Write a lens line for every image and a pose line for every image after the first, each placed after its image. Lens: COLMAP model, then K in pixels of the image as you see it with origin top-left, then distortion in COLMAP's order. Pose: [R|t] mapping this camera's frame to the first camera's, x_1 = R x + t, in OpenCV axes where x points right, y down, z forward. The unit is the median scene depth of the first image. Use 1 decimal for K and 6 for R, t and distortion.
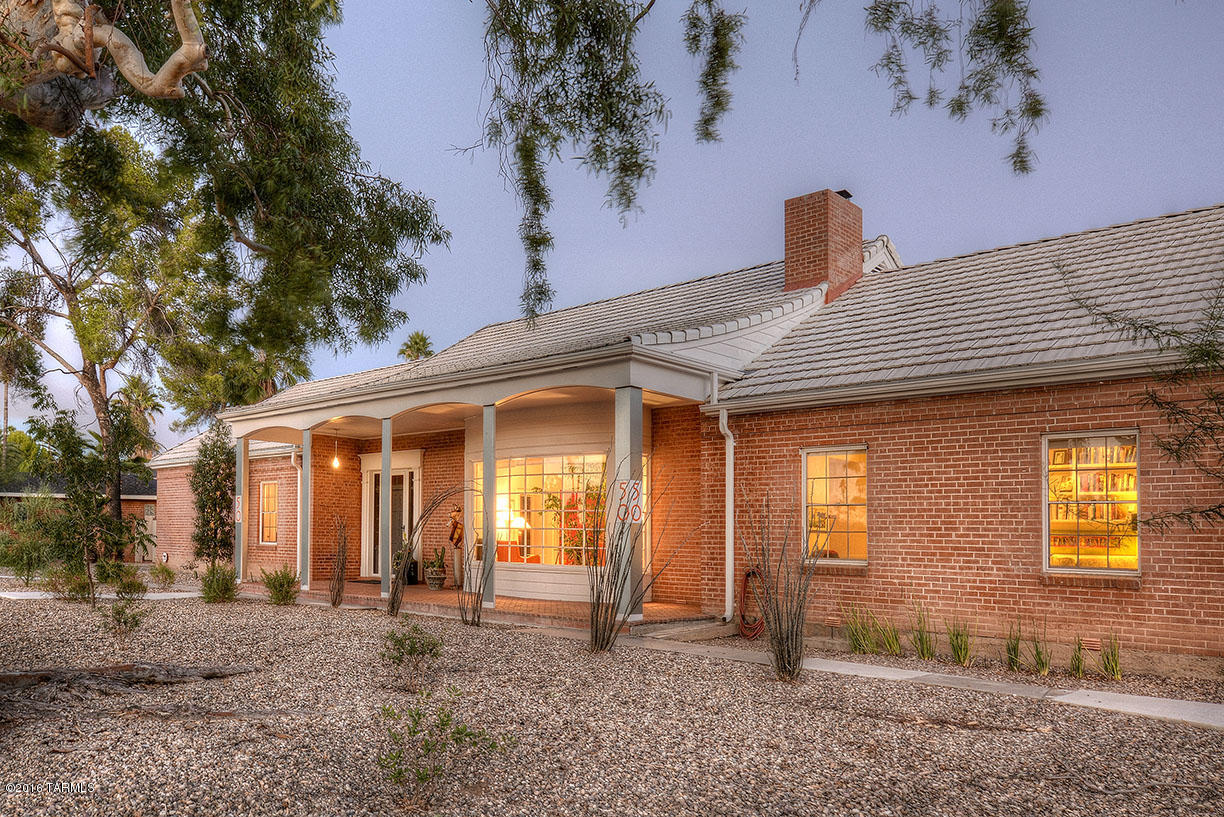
lens RADIAL K [[944.0, 0, 614.3], [0, 944.0, 411.1], [0, 0, 1]] dist [0.000149, 0.003600]
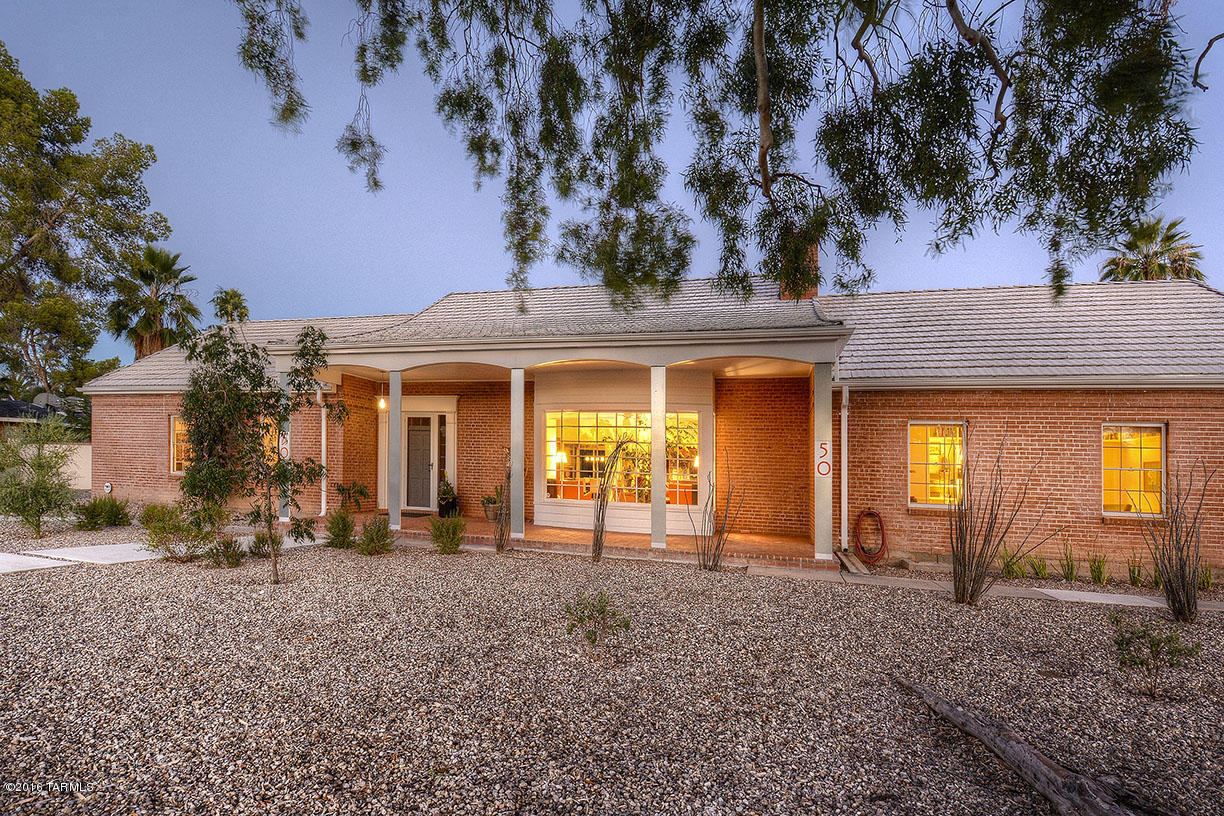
lens RADIAL K [[569.3, 0, 609.6], [0, 569.3, 406.6], [0, 0, 1]] dist [-0.007907, -0.003168]
pose [[0.882424, 0.069045, 0.465360, -0.603994], [-0.083335, 0.996470, 0.010177, 0.051784], [-0.463015, -0.047761, 0.885063, 0.537645]]
